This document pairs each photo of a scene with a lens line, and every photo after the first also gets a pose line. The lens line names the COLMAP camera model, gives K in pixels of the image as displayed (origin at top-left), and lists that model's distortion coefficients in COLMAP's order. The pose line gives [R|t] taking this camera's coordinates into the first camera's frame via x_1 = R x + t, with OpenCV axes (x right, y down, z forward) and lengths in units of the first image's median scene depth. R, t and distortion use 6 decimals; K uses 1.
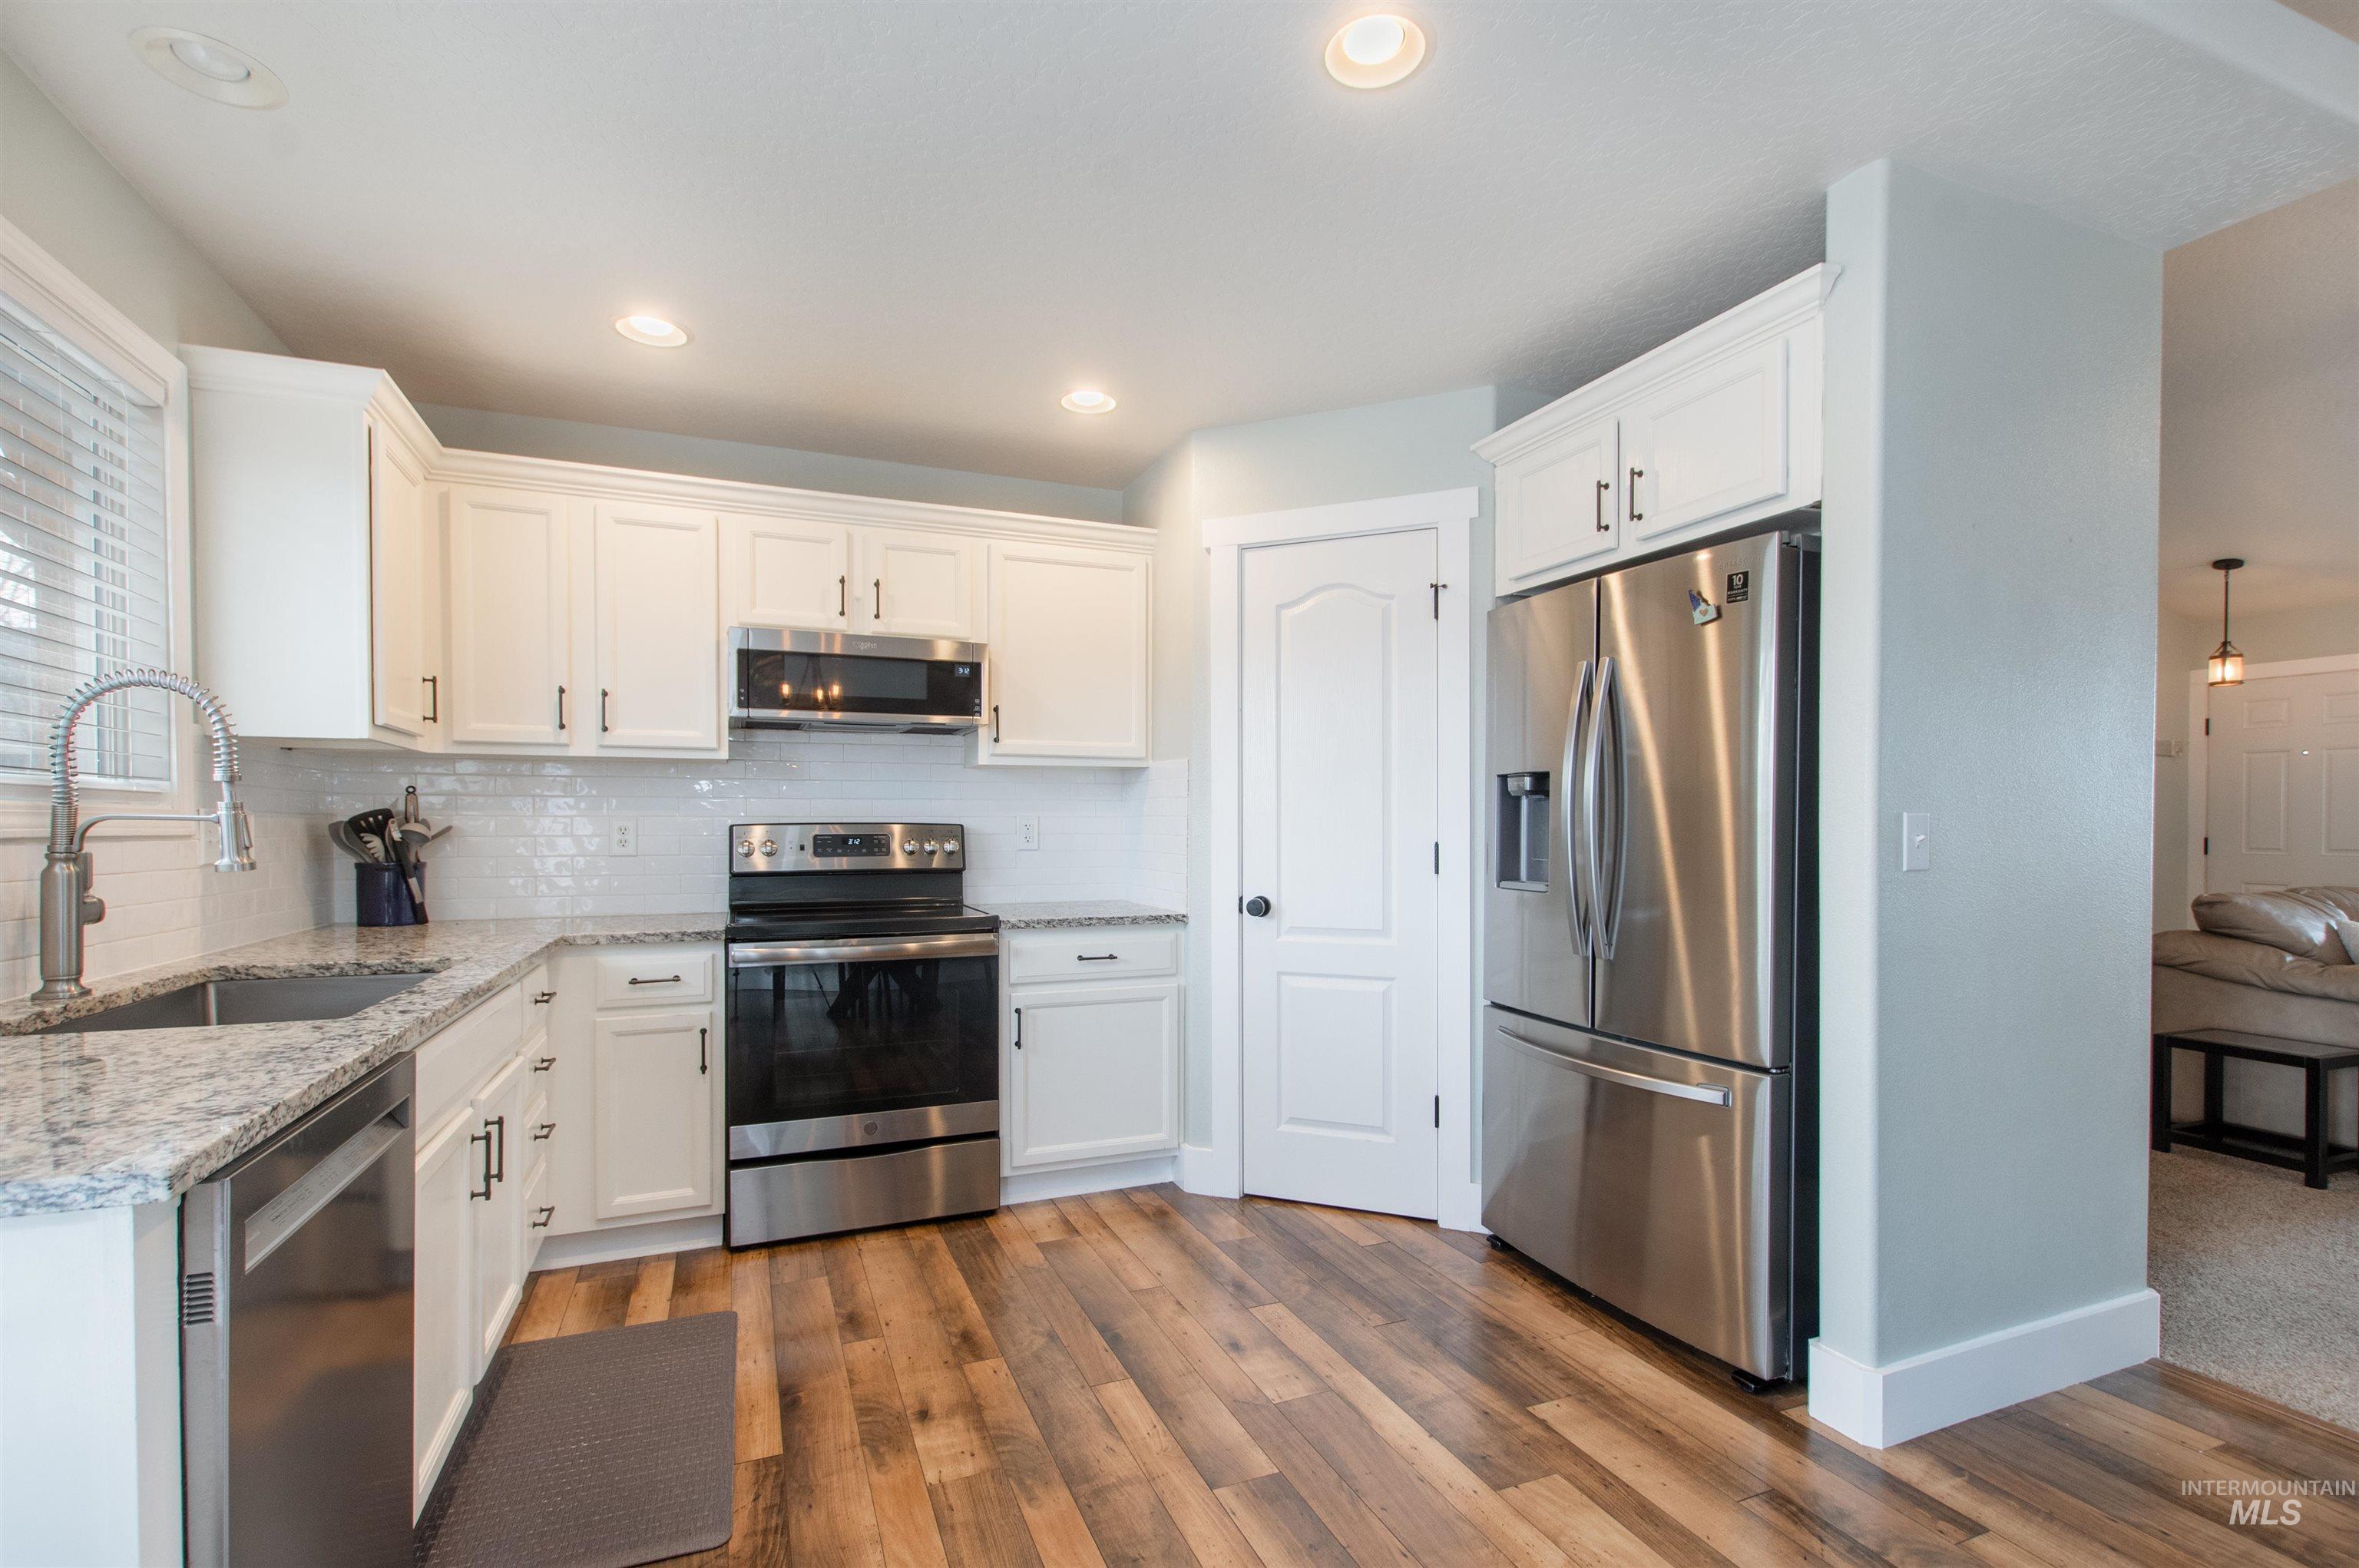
lens RADIAL K [[1069.0, 0, 1198.4], [0, 1069.0, 846.9], [0, 0, 1]] dist [-0.002509, -0.000266]
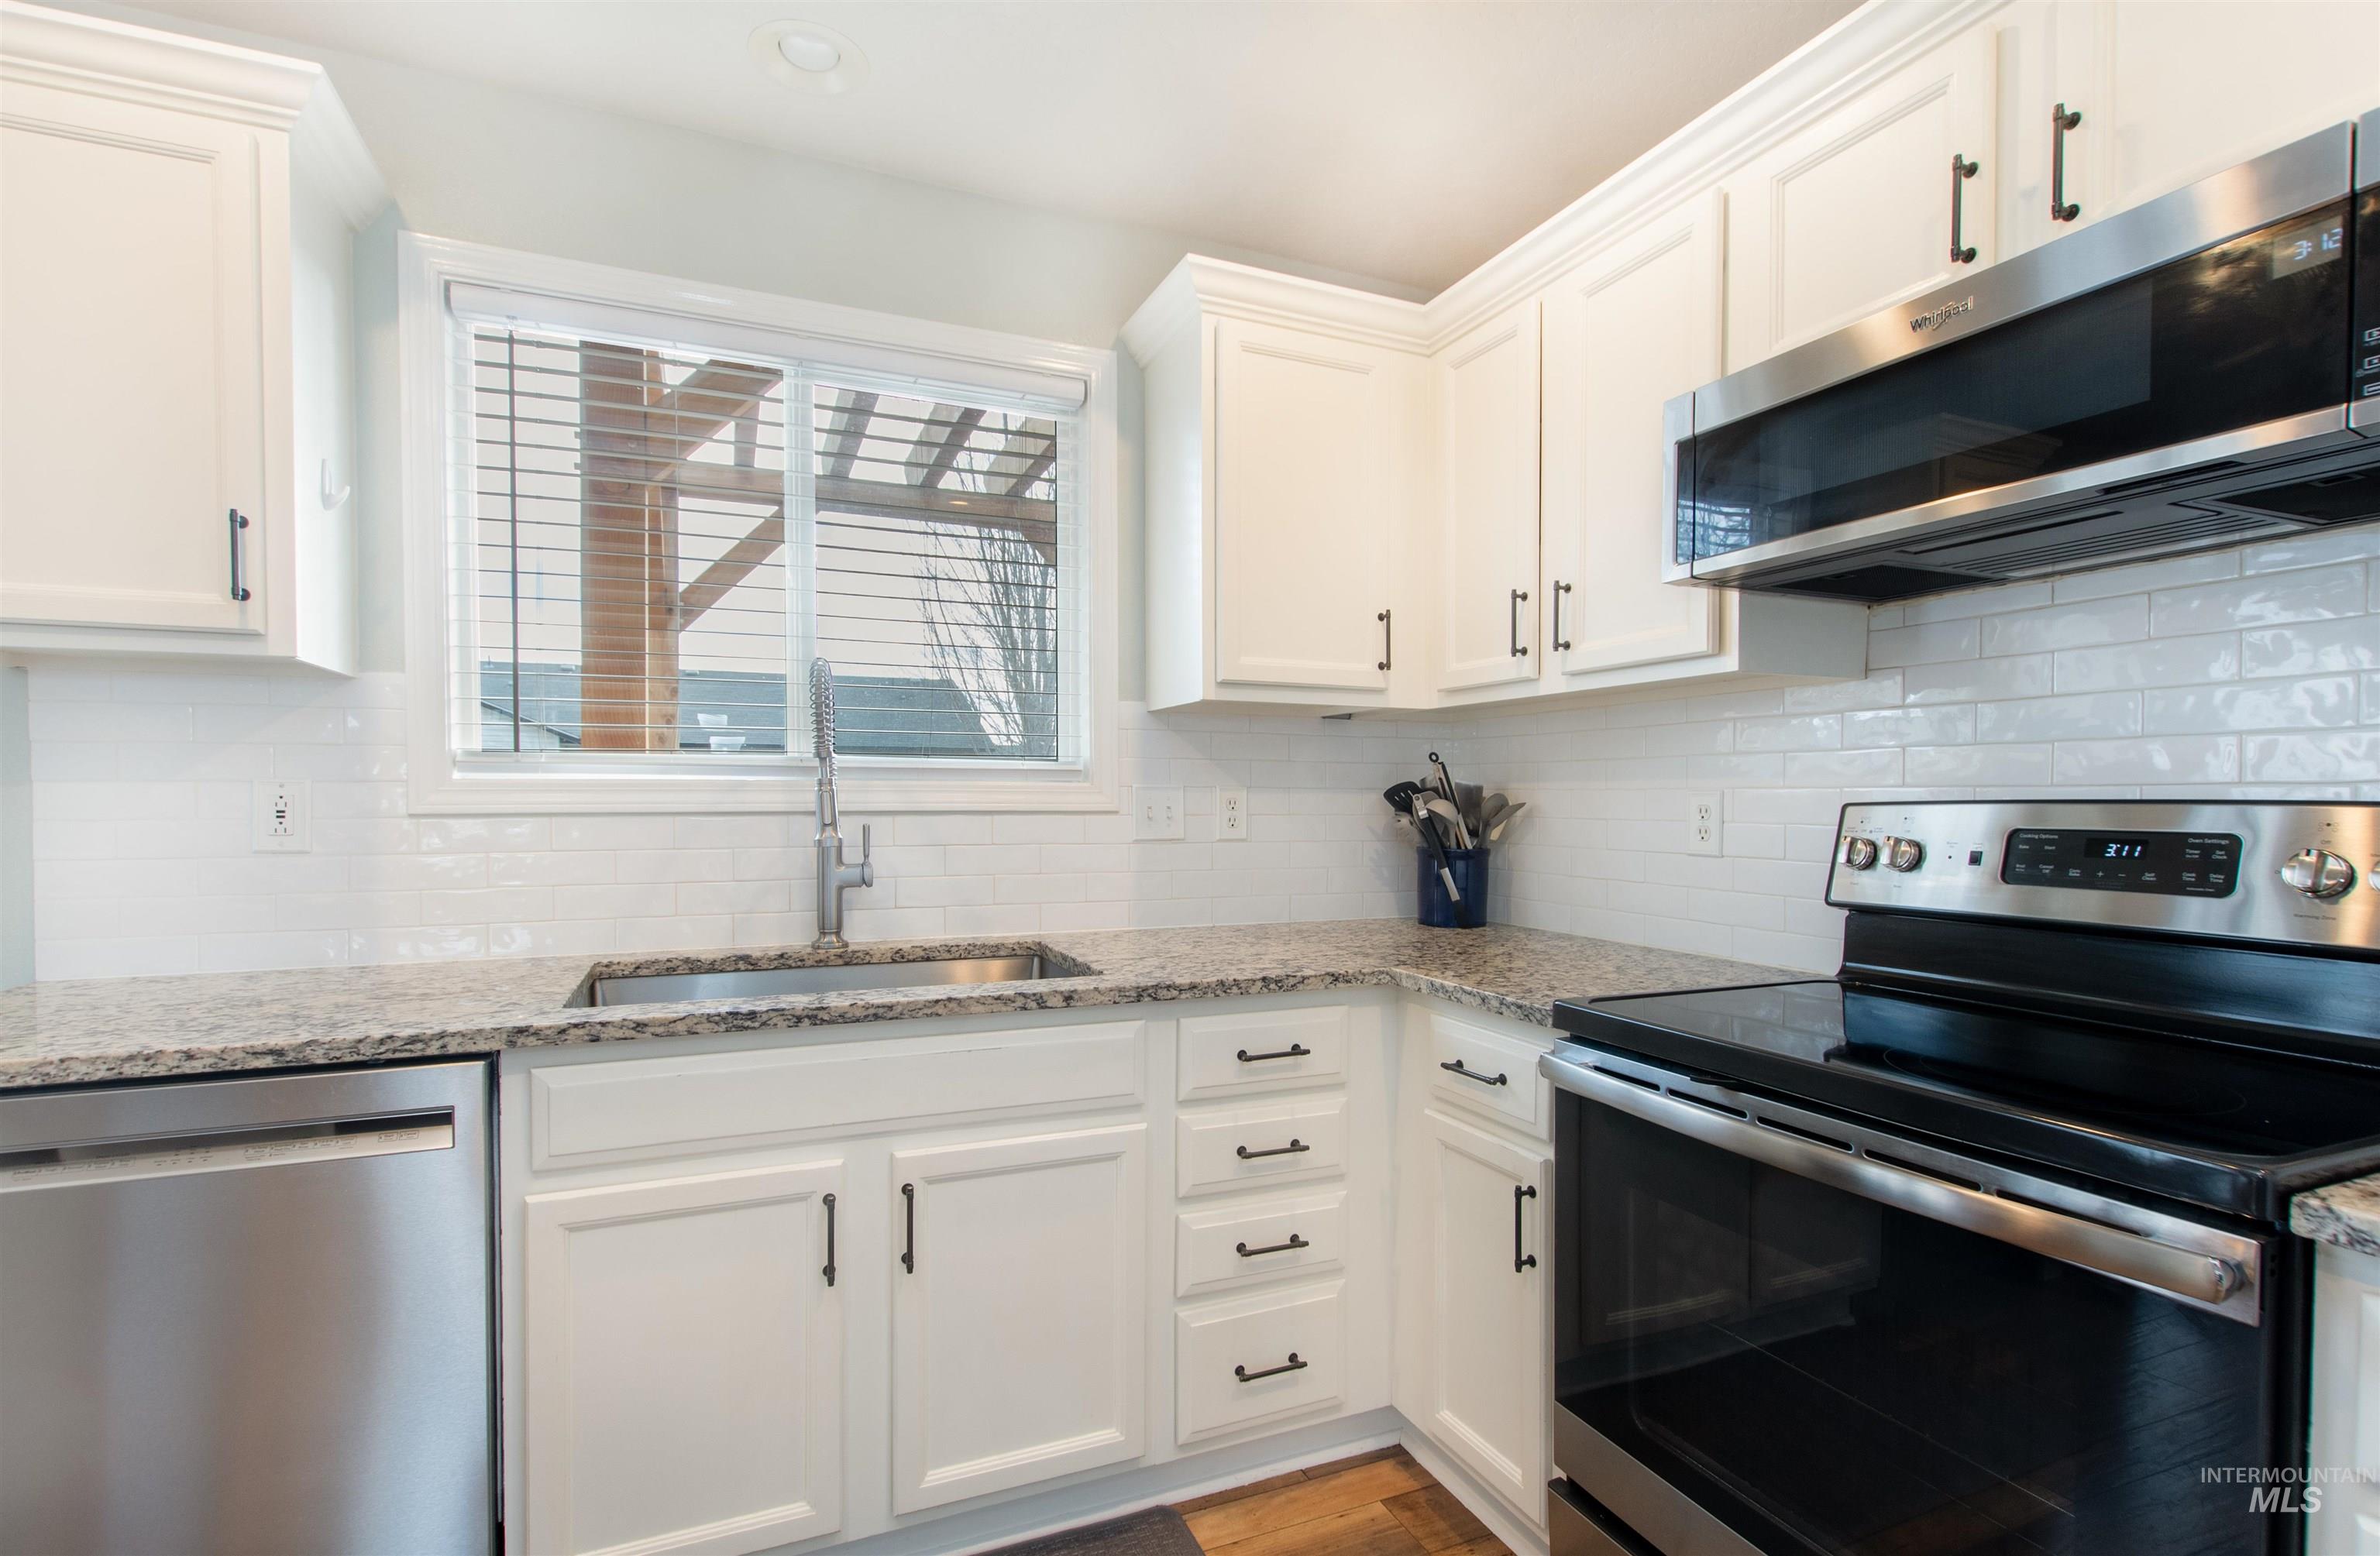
lens RADIAL K [[1095.7, 0, 1165.0], [0, 1095.7, 821.1], [0, 0, 1]] dist [0.007777, 0.000068]
pose [[-0.011758, 0.021172, -0.999707, 0.077084], [-0.023630, 0.999491, 0.021445, -0.018038], [0.999652, 0.023875, -0.011252, 0.771167]]
